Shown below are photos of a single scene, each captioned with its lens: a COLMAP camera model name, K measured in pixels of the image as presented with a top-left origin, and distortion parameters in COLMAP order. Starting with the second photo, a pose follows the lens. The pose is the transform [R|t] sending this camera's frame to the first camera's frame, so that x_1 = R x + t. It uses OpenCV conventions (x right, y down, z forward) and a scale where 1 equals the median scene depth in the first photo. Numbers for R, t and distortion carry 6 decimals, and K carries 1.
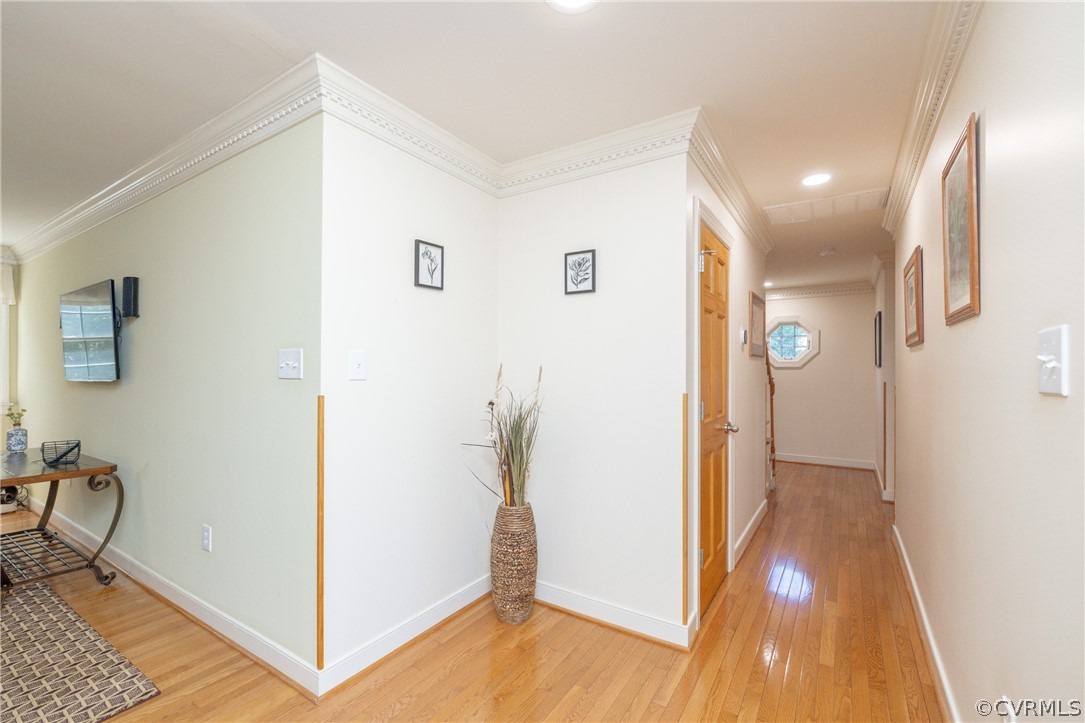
lens RADIAL K [[475.4, 0, 538.0], [0, 475.4, 367.5], [0, 0, 1]] dist [0.011239, -0.000579]
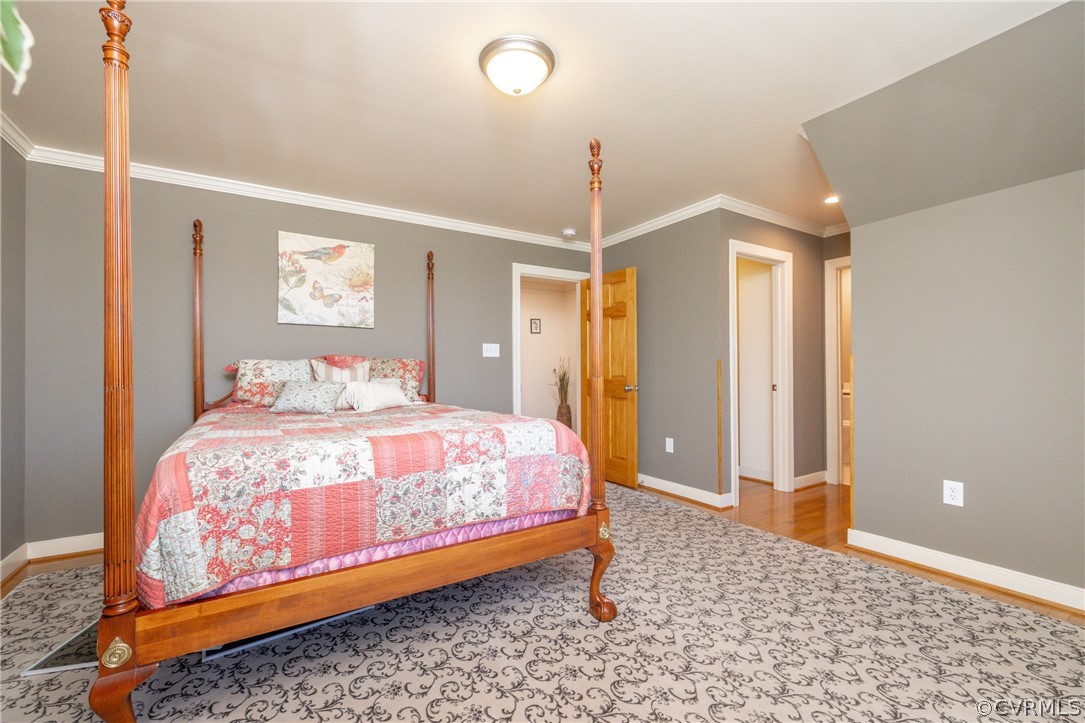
lens RADIAL K [[475.4, 0, 544.3], [0, 475.4, 363.9], [0, 0, 1]] dist [0.011239, -0.000579]
pose [[0.905187, -0.005341, -0.424981, 1.146220], [0.009168, 0.999934, 0.006961, 0.014619], [0.424915, -0.010198, 0.905176, -1.803398]]
